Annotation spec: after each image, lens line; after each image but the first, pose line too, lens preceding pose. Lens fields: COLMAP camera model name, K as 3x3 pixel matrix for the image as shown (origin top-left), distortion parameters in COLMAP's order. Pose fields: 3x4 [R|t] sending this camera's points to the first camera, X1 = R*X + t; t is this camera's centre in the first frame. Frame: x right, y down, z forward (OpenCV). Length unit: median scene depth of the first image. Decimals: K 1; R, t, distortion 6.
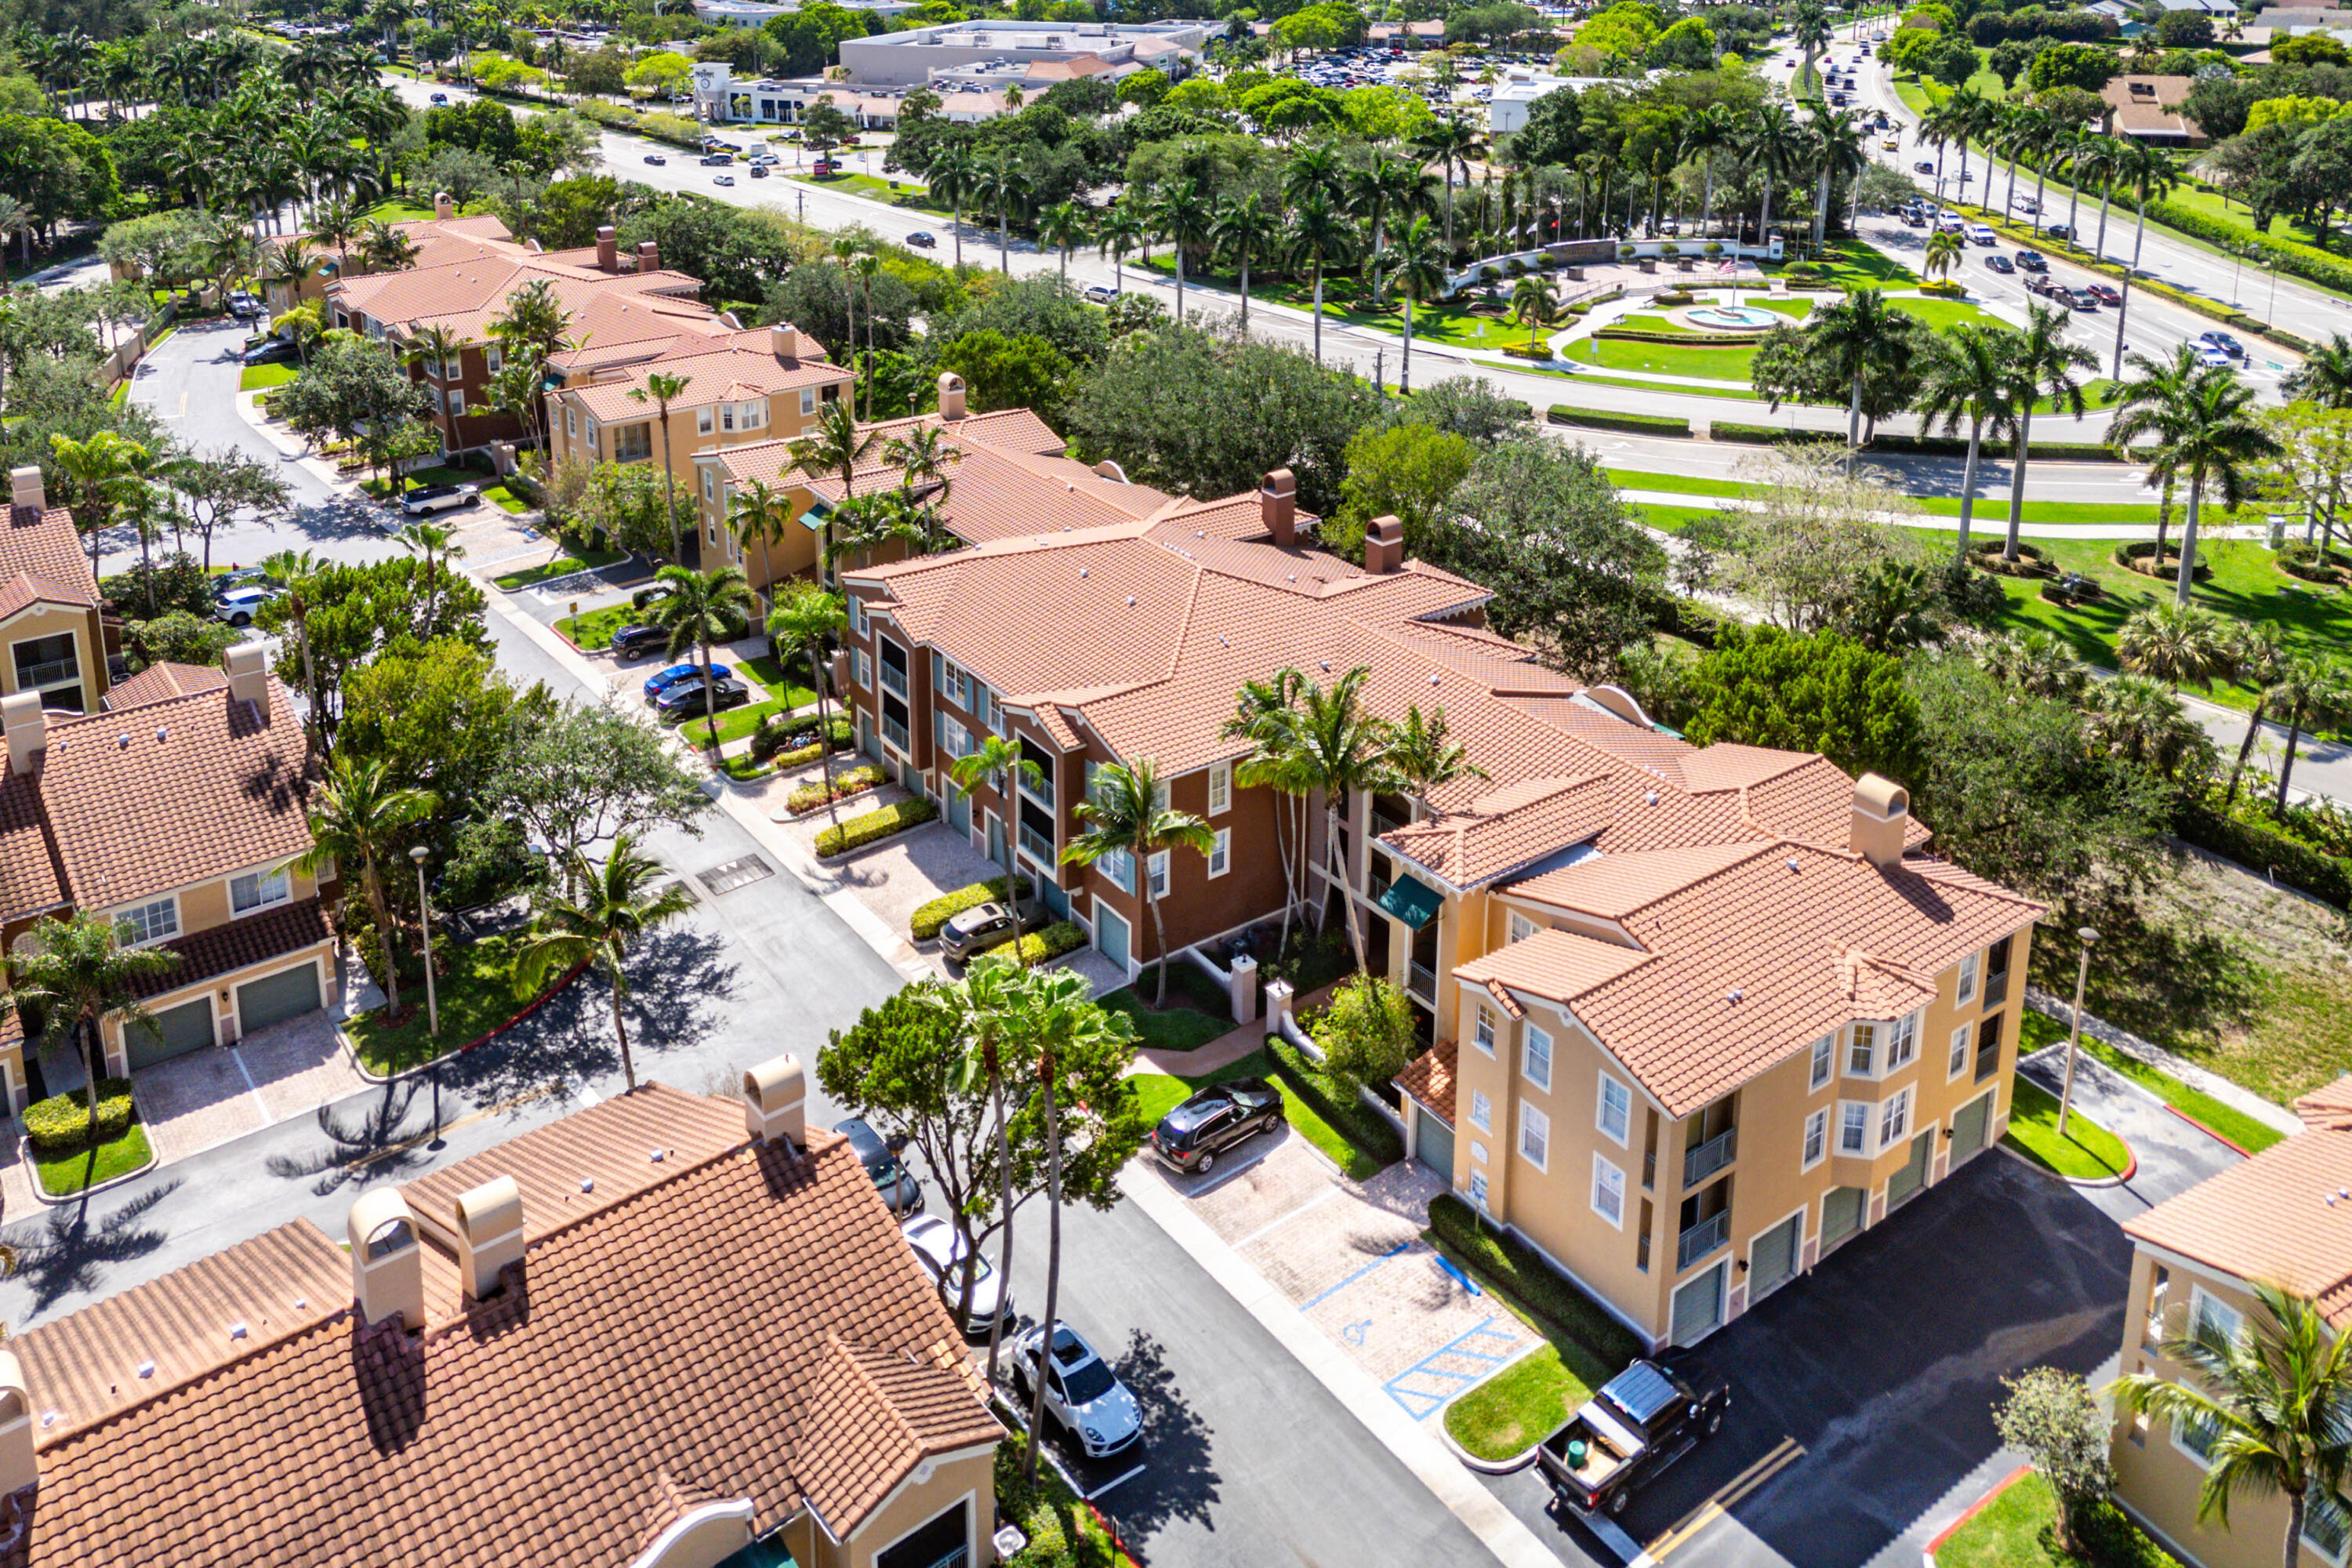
lens RADIAL K [[1655.1, 0, 1174.4], [0, 1655.1, 782.4], [0, 0, 1]] dist [0.000573, -0.001333]
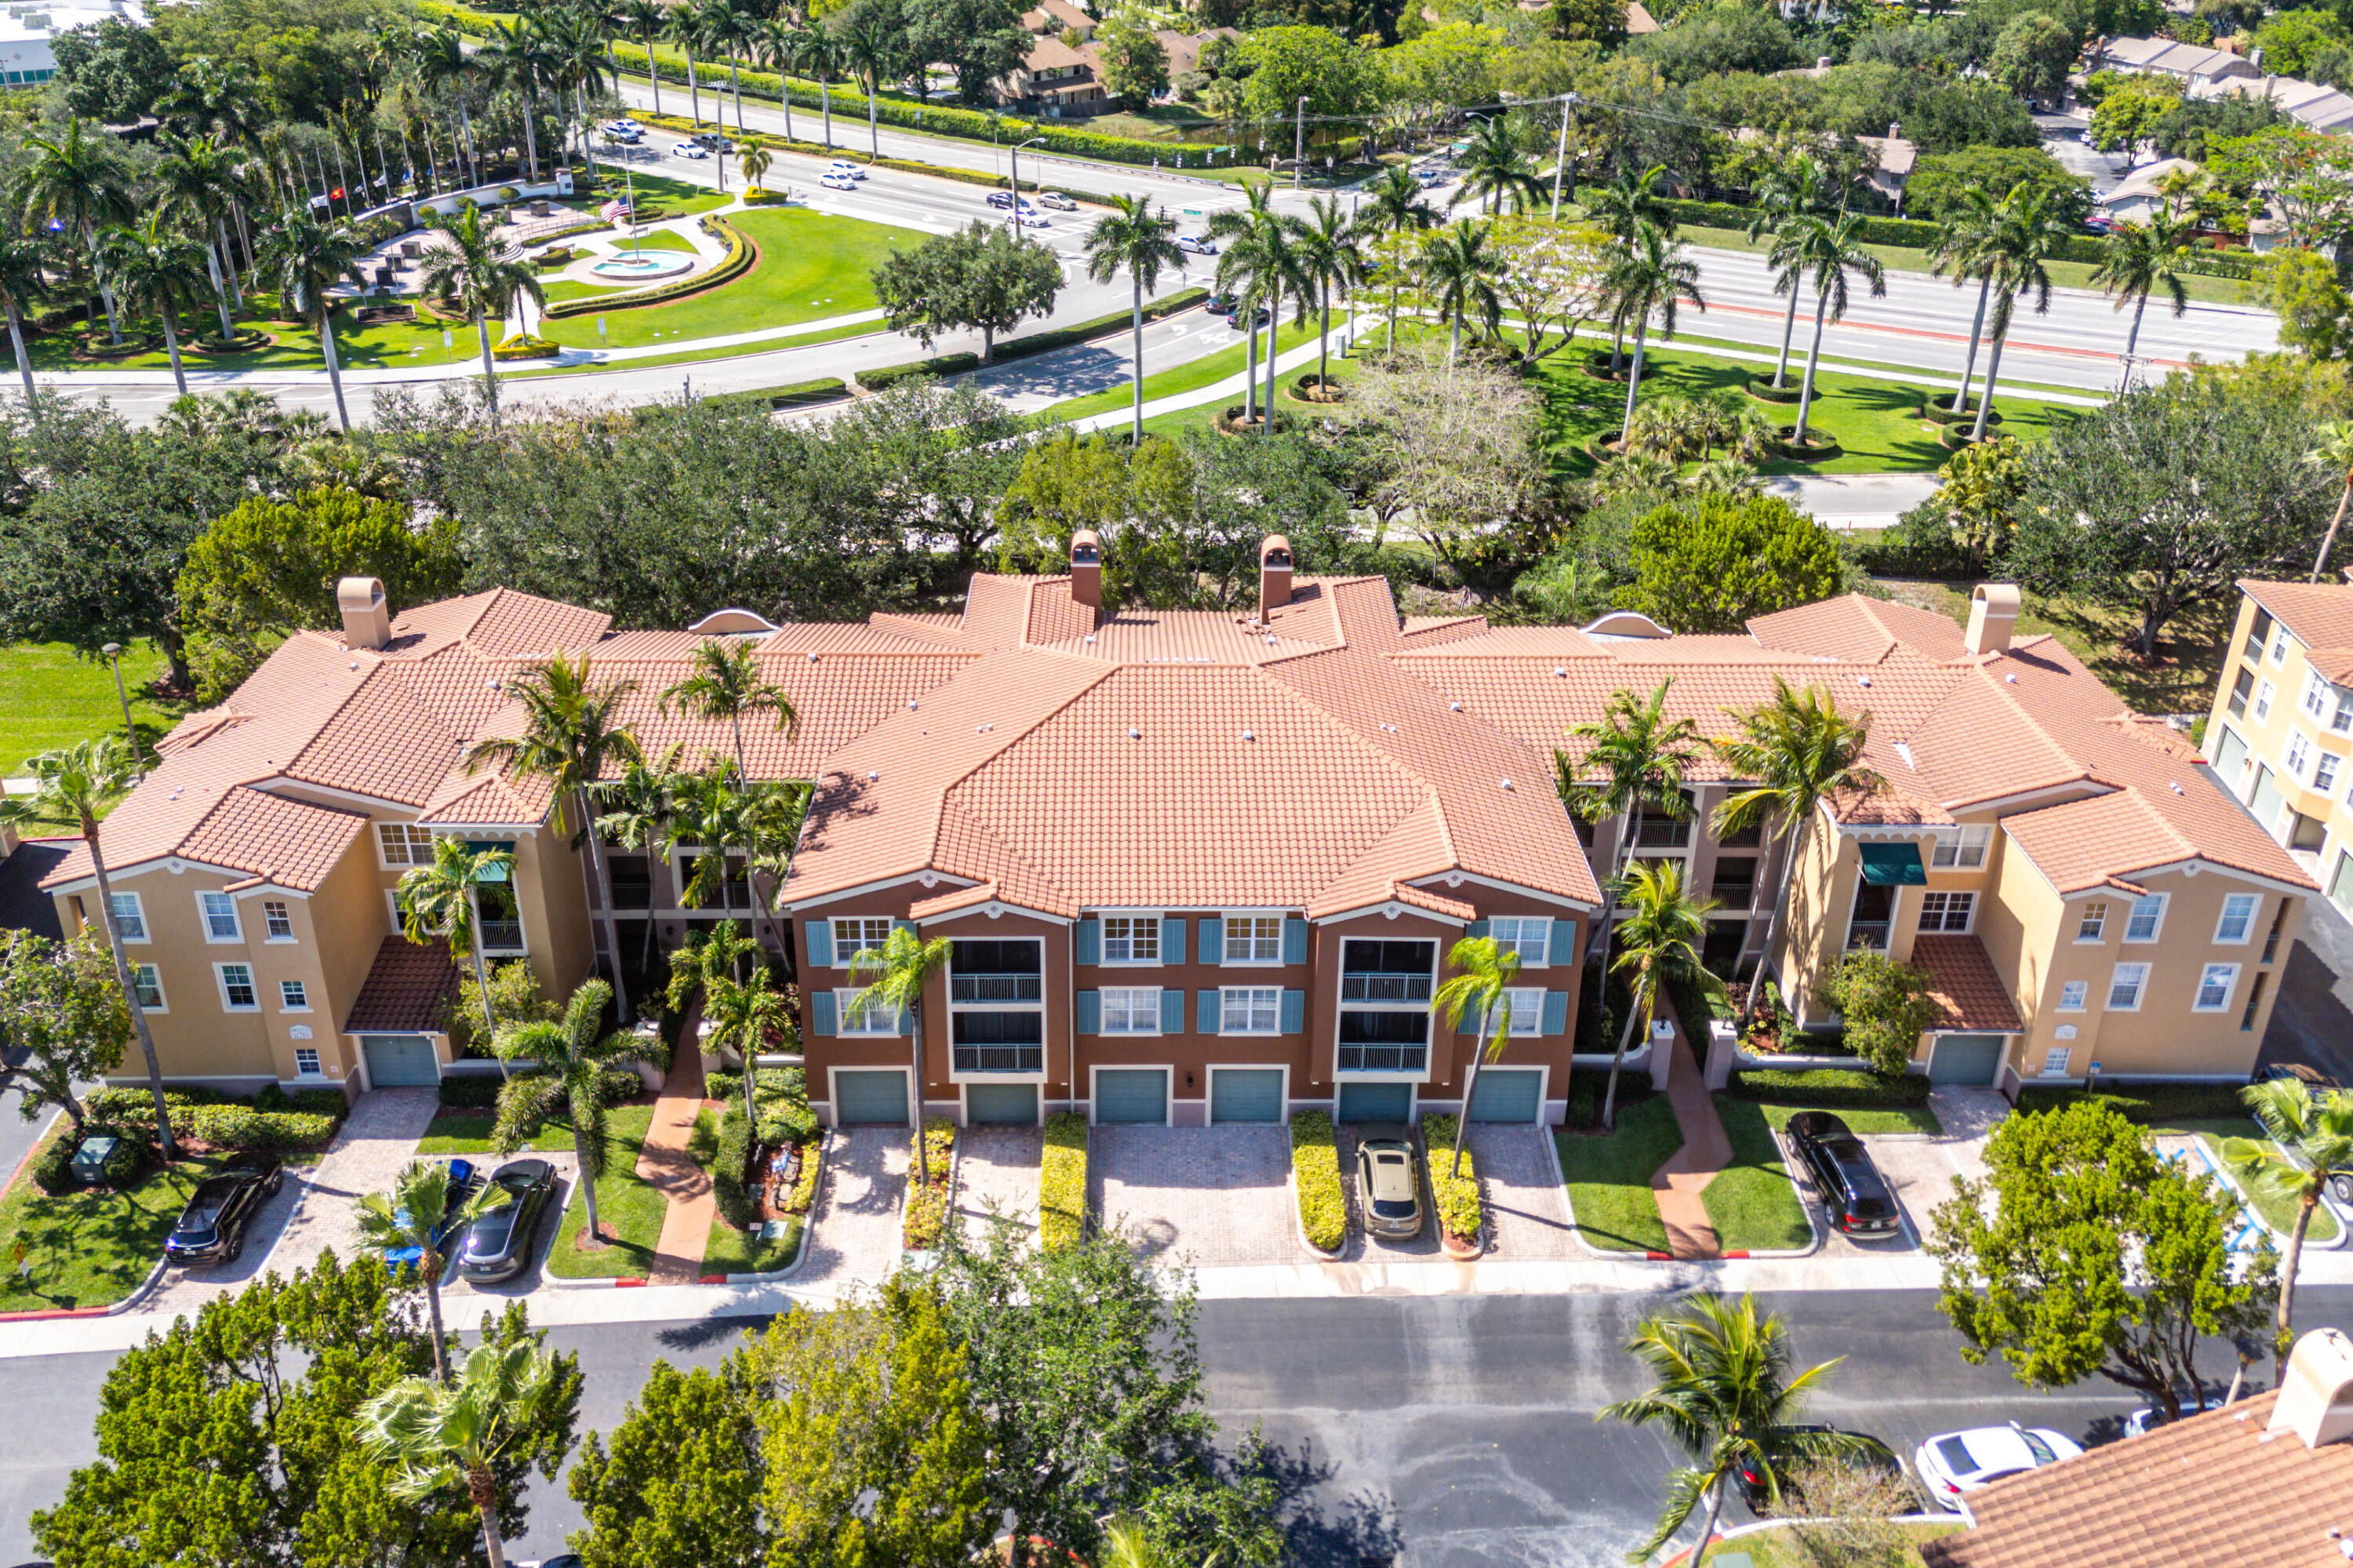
lens RADIAL K [[1655.8, 0, 1177.5], [0, 1655.8, 783.1], [0, 0, 1]] dist [0.000573, -0.001333]
pose [[0.558136, -0.419649, 0.715806, -0.429692], [0.374483, 0.897219, 0.234008, -0.199857], [-0.740437, 0.137449, 0.657922, 0.346991]]
